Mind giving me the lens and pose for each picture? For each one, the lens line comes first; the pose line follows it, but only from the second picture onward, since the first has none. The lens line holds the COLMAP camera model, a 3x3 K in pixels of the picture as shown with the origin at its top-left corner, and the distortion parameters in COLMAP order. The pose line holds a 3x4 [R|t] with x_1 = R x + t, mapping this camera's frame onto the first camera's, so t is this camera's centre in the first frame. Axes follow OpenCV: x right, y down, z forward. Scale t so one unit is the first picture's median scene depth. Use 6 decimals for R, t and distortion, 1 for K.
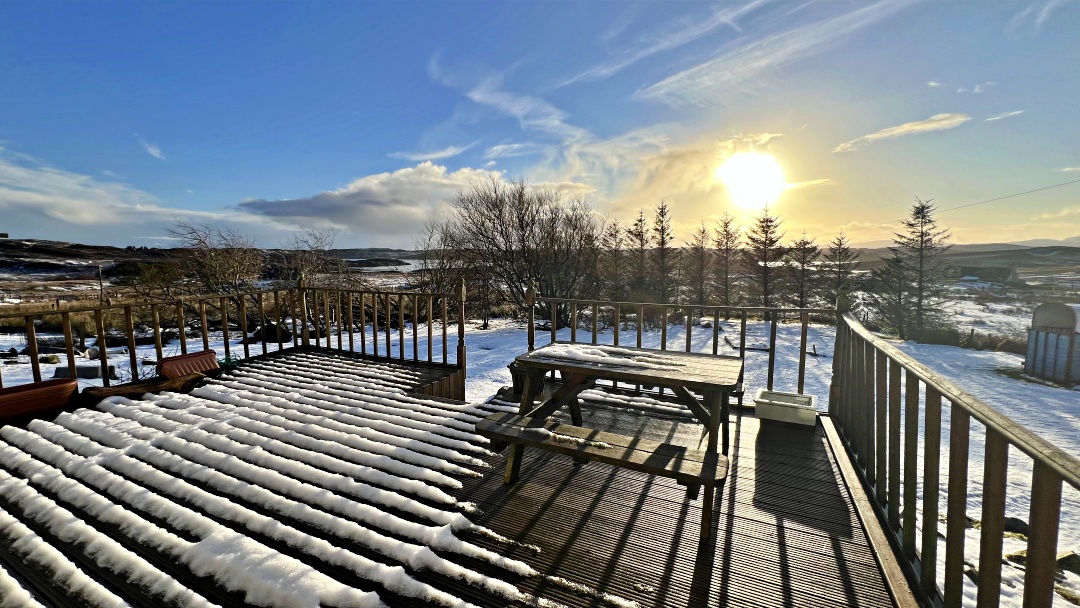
lens RADIAL K [[433.4, 0, 540.0], [0, 433.4, 304.0], [0, 0, 1]] dist [-0.001464, 0.000161]
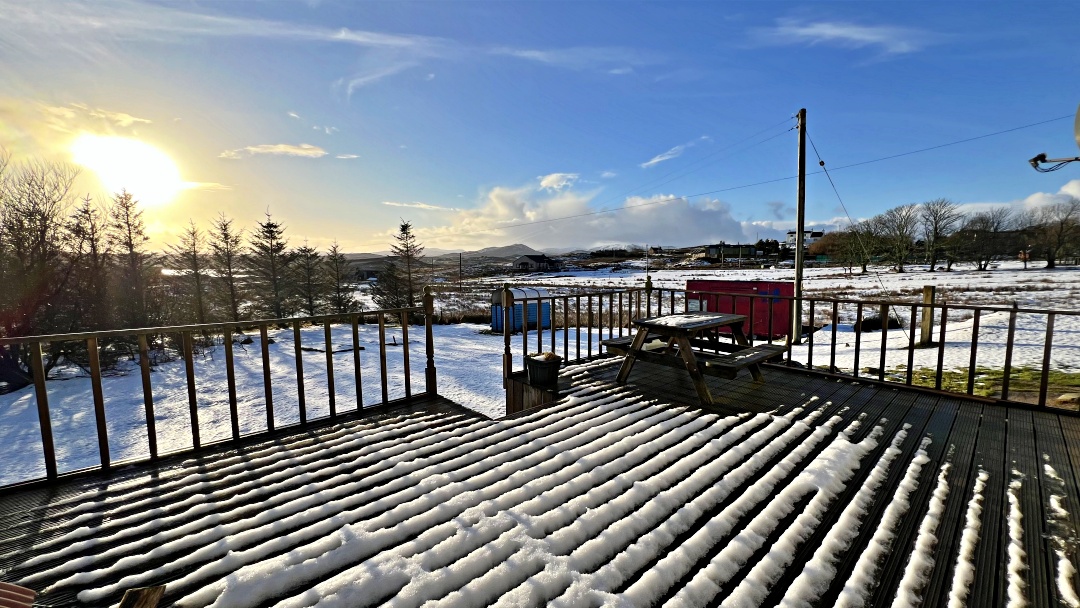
lens RADIAL K [[433.4, 0, 540.0], [0, 433.4, 304.0], [0, 0, 1]] dist [-0.001464, 0.000161]
pose [[0.364252, -0.091306, 0.926814, -0.984441], [0.105580, 0.992815, 0.056314, -0.056039], [-0.925296, 0.077341, 0.371275, 0.557774]]
